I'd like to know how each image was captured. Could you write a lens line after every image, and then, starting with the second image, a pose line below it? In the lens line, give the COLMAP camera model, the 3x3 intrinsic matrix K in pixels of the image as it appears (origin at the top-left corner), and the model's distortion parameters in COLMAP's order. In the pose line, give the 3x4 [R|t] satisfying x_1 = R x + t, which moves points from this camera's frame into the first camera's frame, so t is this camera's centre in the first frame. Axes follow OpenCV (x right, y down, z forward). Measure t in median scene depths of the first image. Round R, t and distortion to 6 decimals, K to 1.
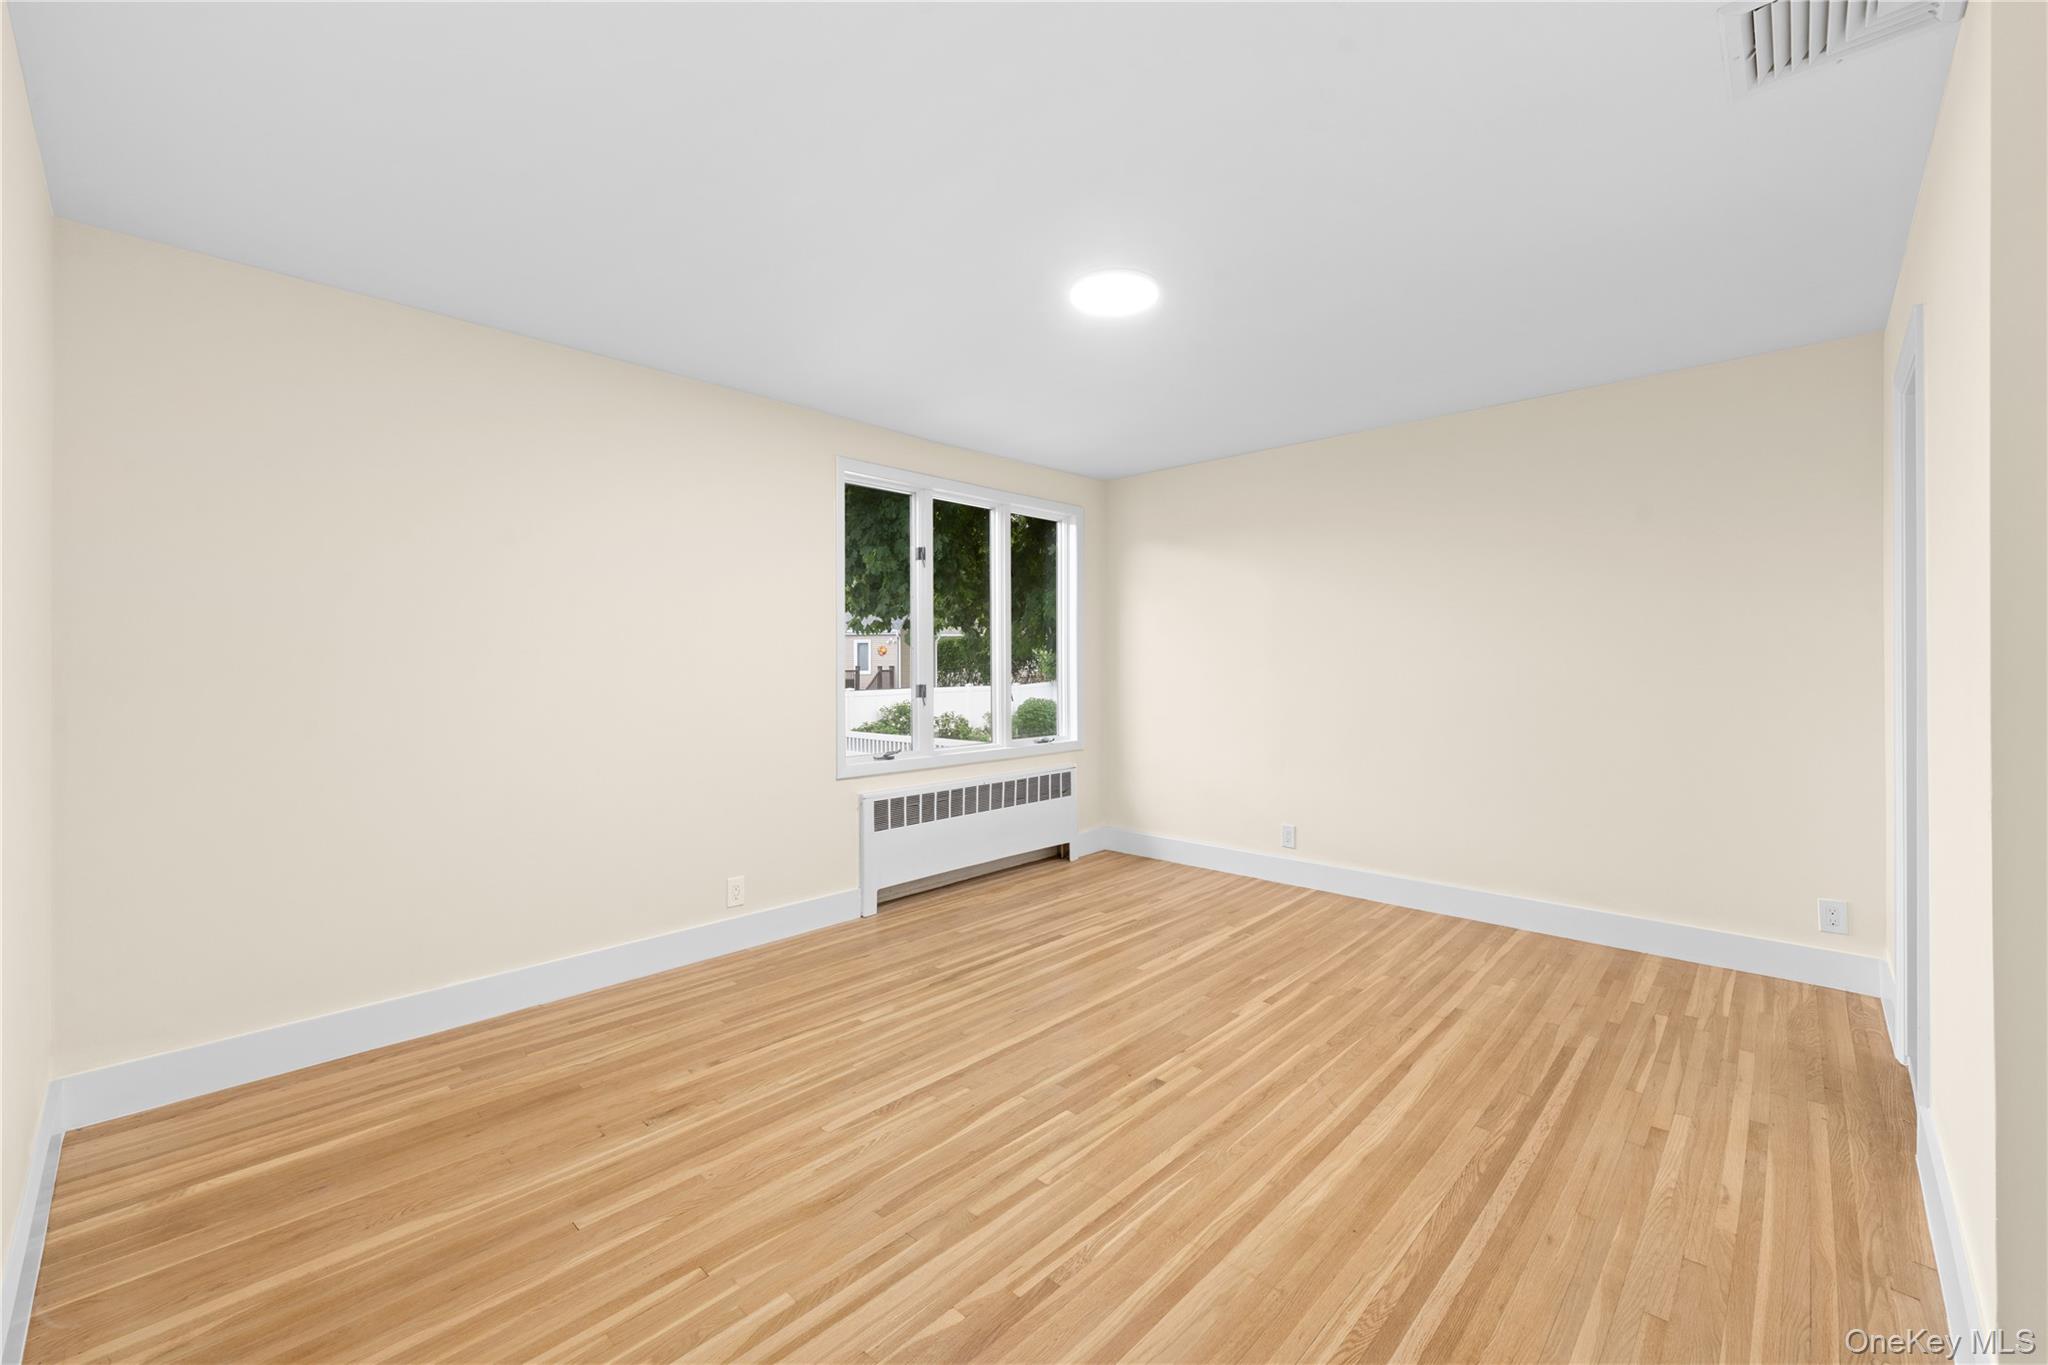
lens RADIAL K [[832.0, 0, 1027.1], [0, 832.0, 670.1], [0, 0, 1]] dist [0.000819, -0.000213]
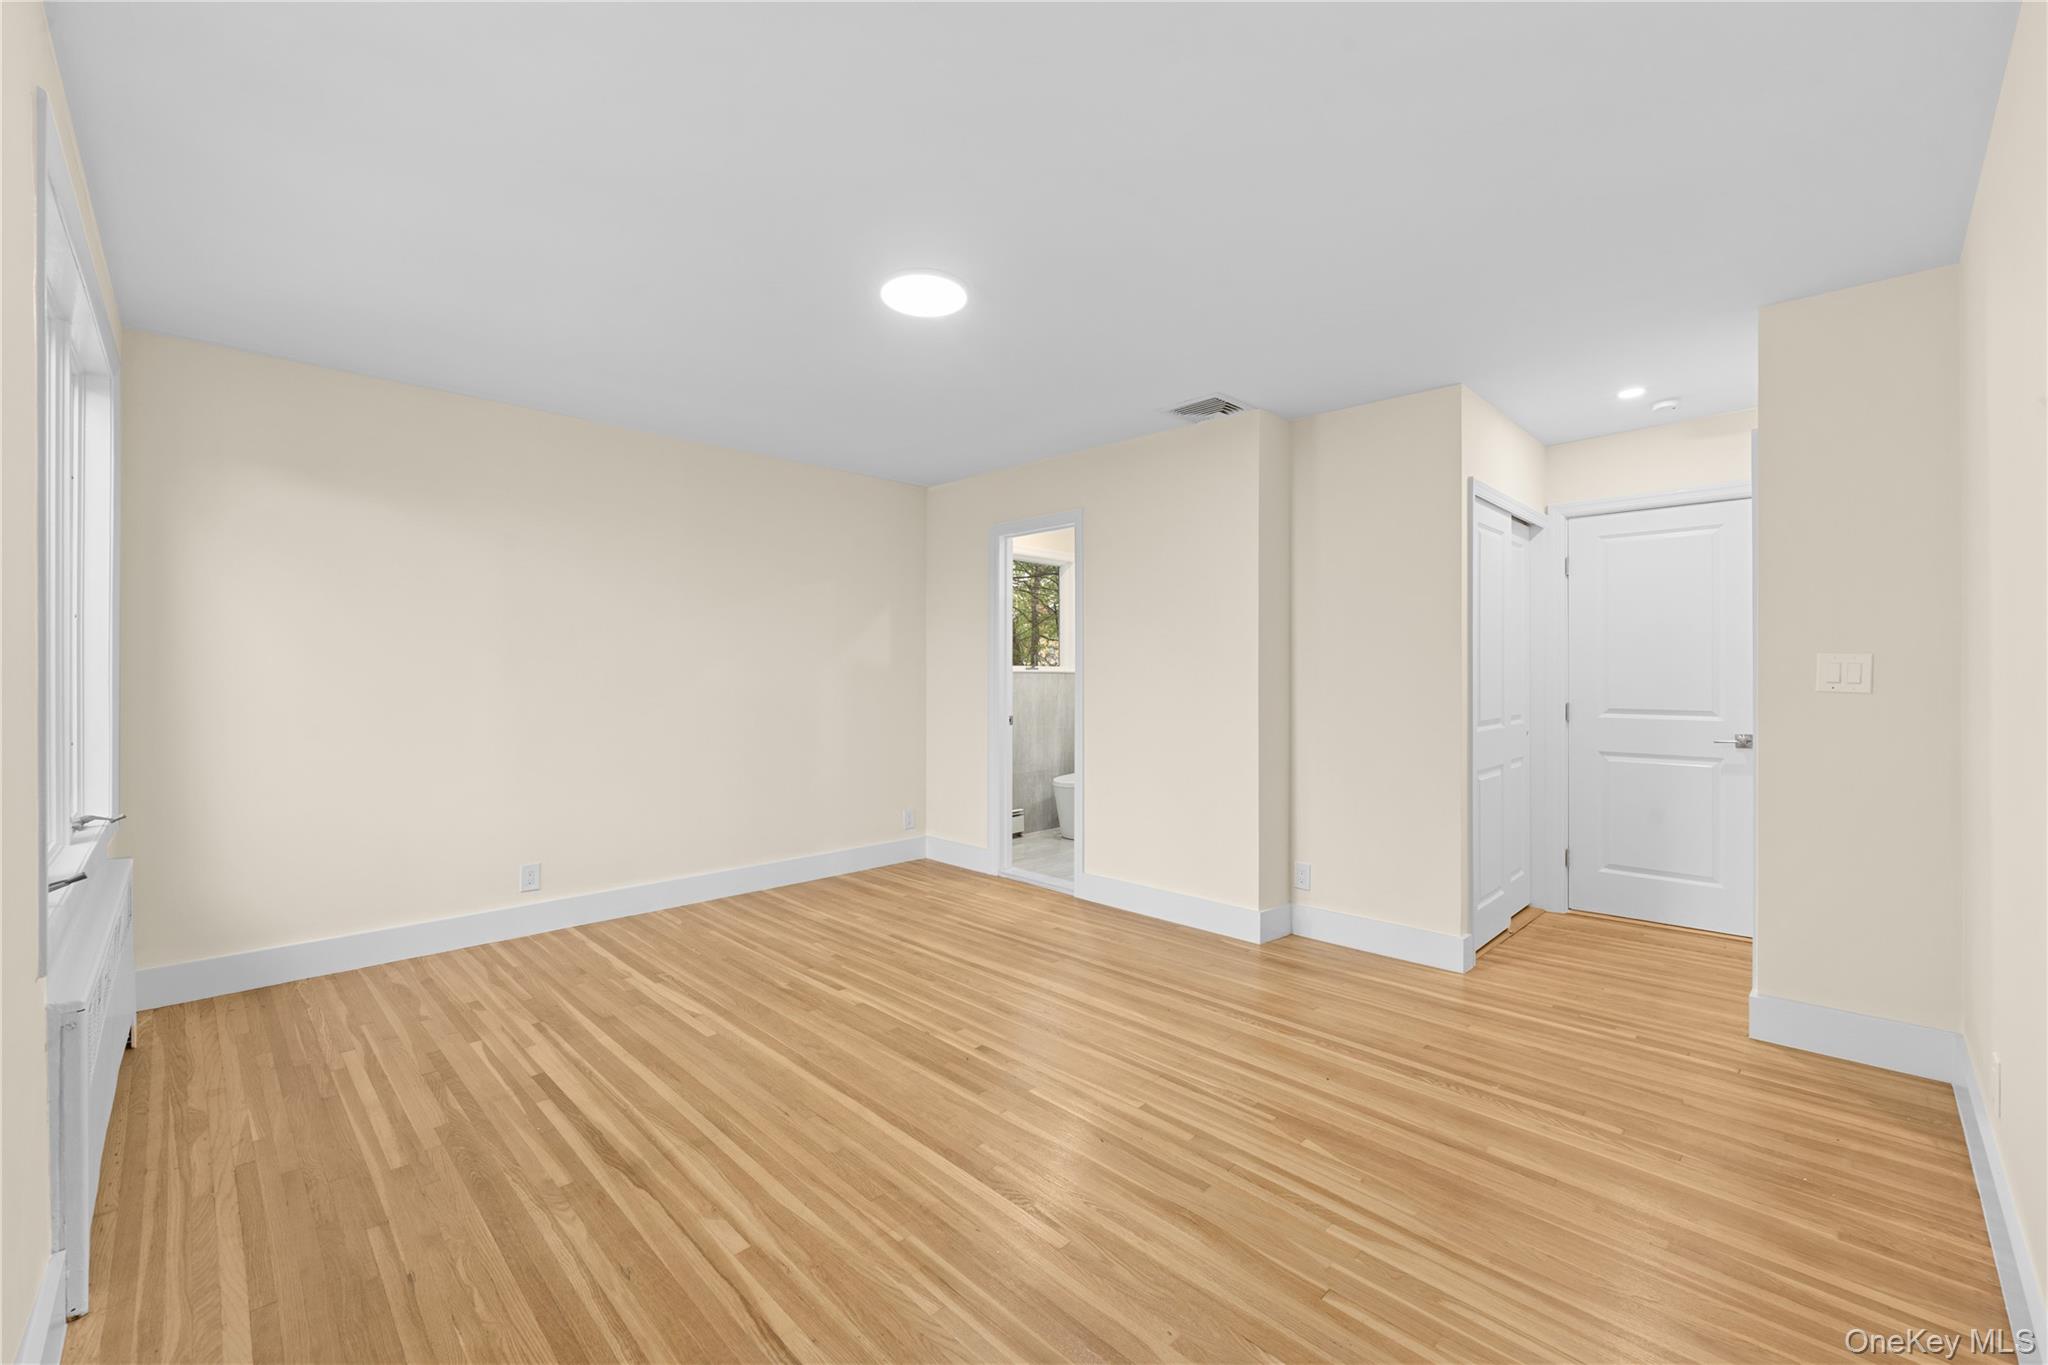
lens RADIAL K [[832.0, 0, 1027.1], [0, 832.0, 670.1], [0, 0, 1]] dist [0.000819, -0.000213]
pose [[0.026881, 0.006446, 0.999618, -0.814680], [0.003607, 0.999972, -0.006546, 0.002419], [-0.999632, 0.003782, 0.026857, 0.785365]]
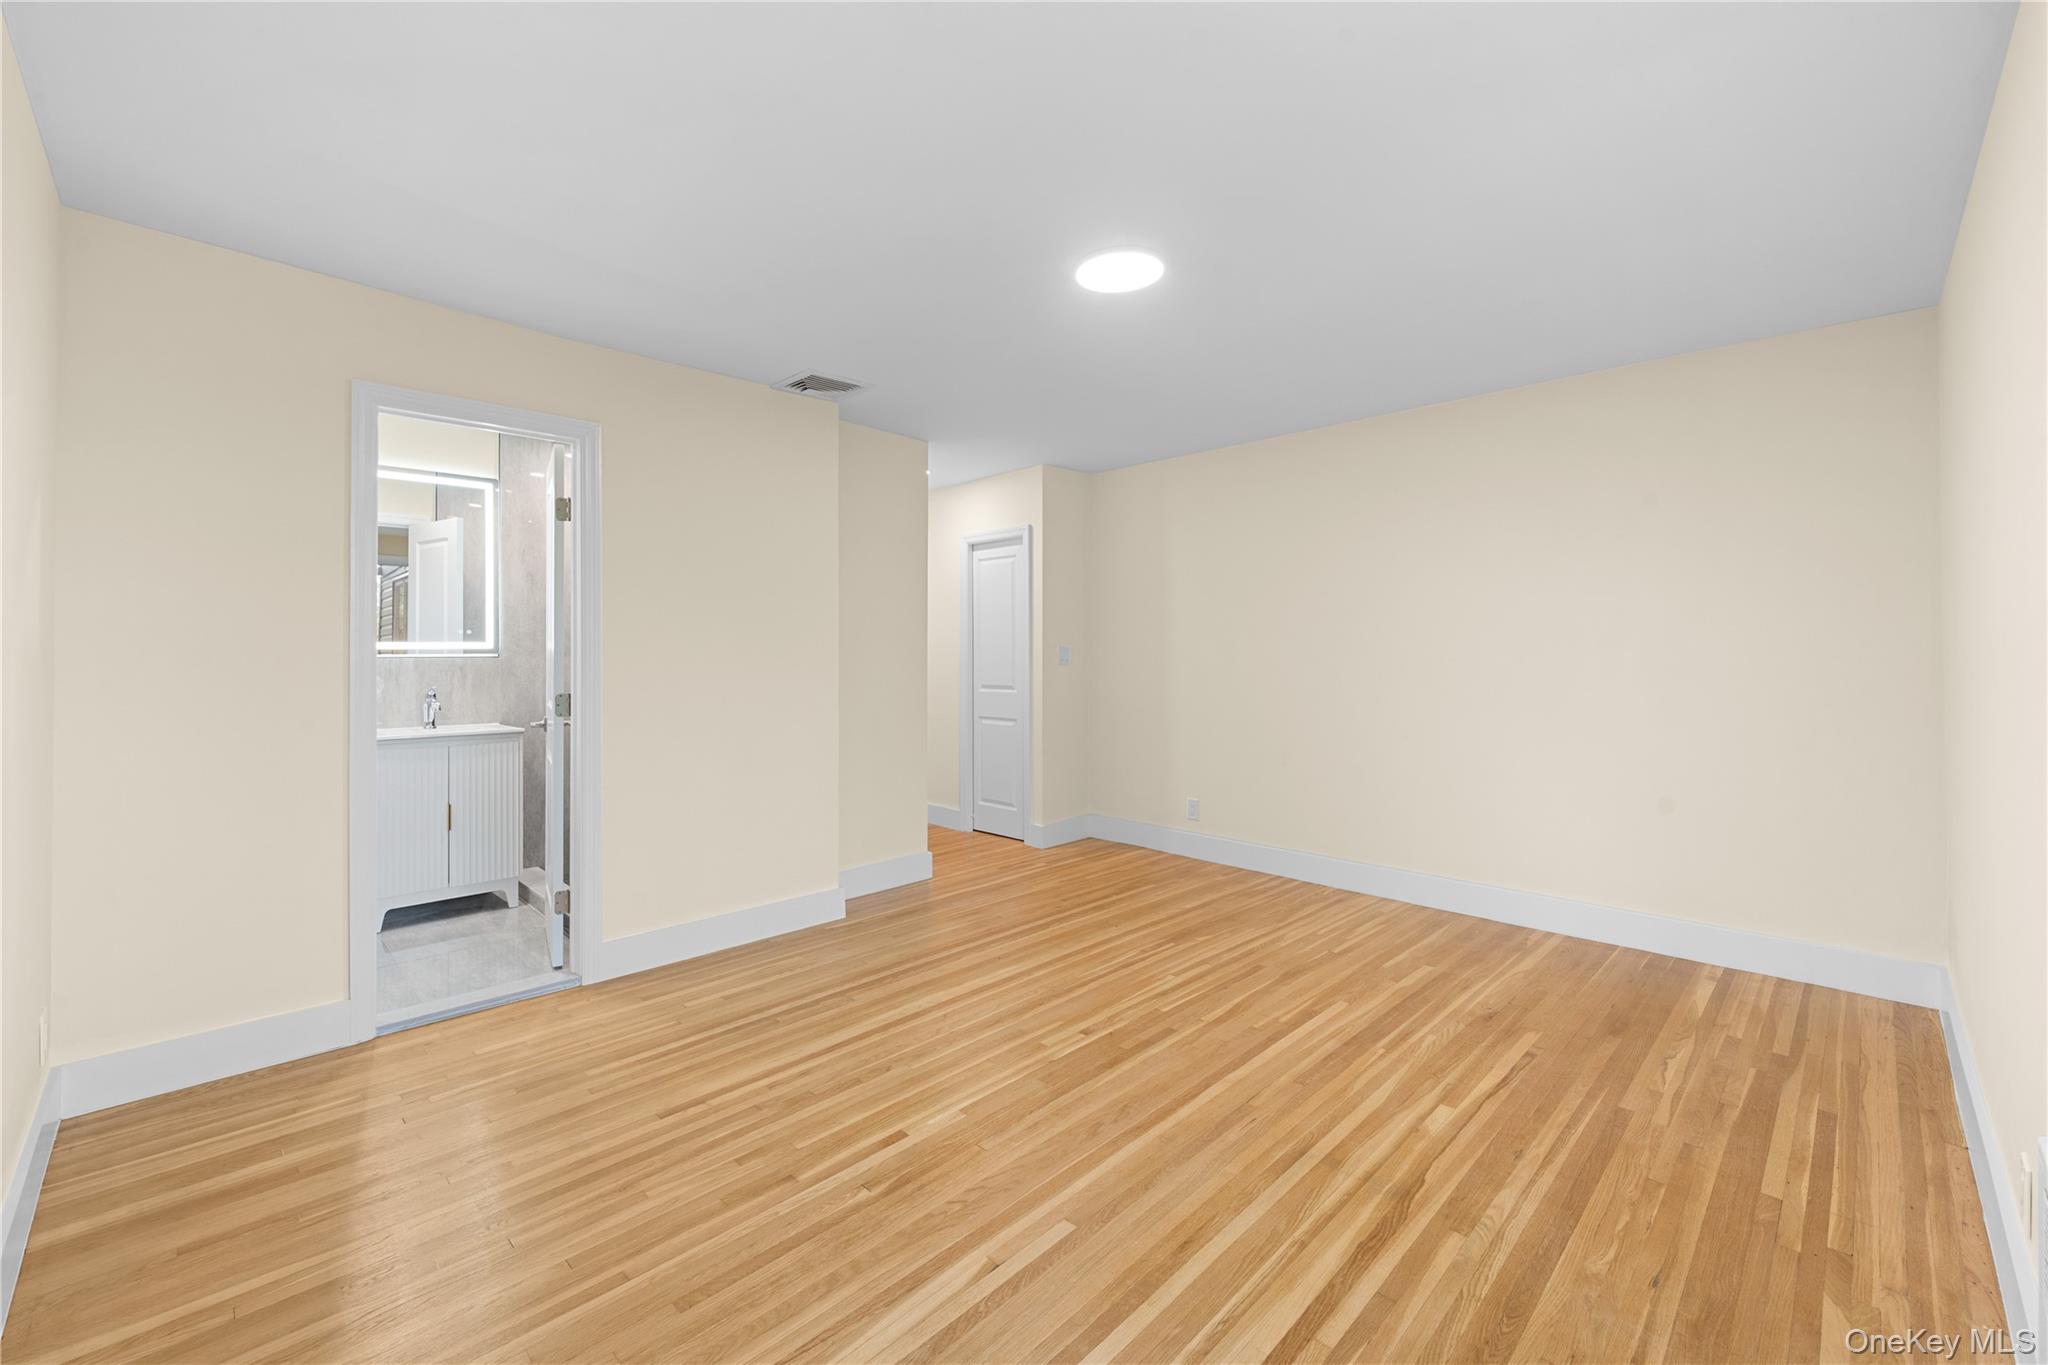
lens RADIAL K [[832.0, 0, 1027.1], [0, 832.0, 670.1], [0, 0, 1]] dist [0.000819, -0.000213]
pose [[-0.999500, 0.005386, 0.031167, 0.170316], [0.006156, 0.999677, 0.024642, -0.011115], [-0.031024, 0.024821, -0.999210, 1.807409]]
